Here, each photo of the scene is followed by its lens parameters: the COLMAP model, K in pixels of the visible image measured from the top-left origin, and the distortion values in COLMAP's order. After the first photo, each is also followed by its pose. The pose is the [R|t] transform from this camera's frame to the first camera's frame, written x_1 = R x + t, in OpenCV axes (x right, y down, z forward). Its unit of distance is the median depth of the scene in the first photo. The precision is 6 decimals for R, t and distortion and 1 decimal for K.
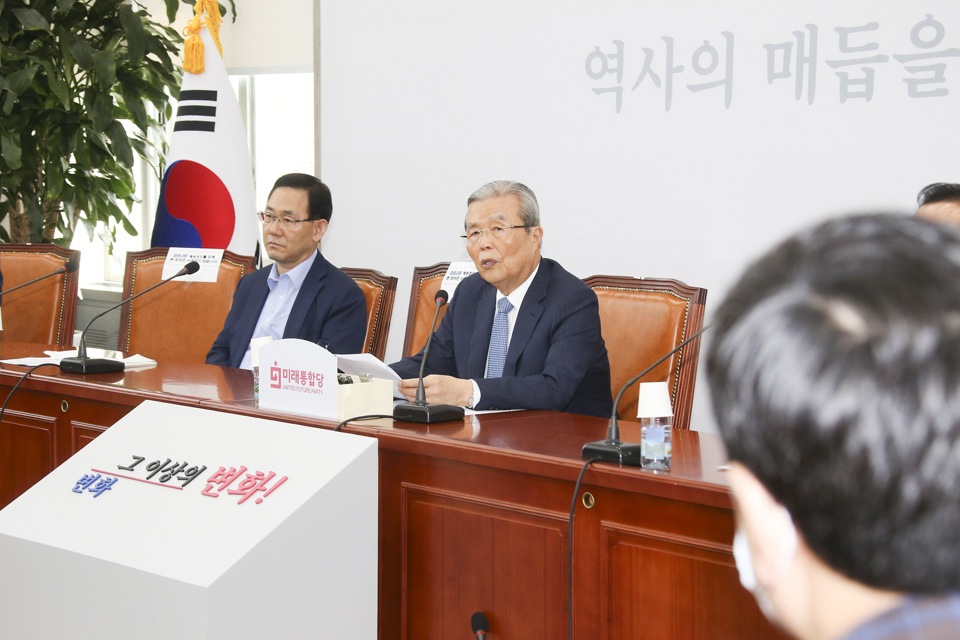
lens RADIAL K [[2162.8, 0, 479.4], [0, 2162.8, 321.7], [0, 0, 1]] dist [0.561942, 0.000000]
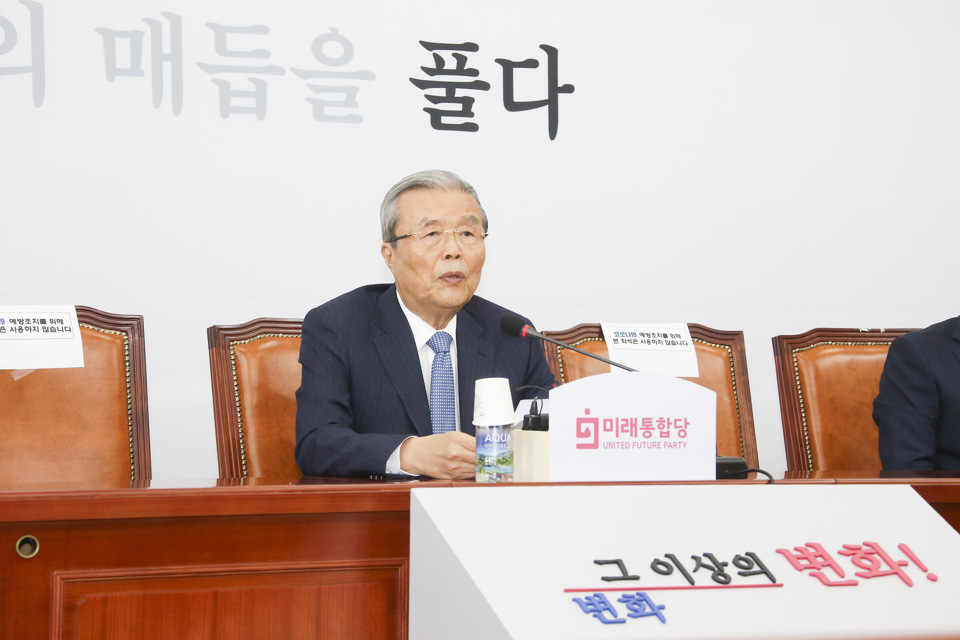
lens RADIAL K [[2450.4, 0, 503.8], [0, 2450.4, 317.4], [0, 0, 1]] dist [0.724659, 0.000000]
pose [[0.222570, 0.018594, 0.974739, -0.693557], [0.071578, 0.996808, -0.035359, 0.012475], [-0.972286, 0.077640, 0.220528, 0.707880]]
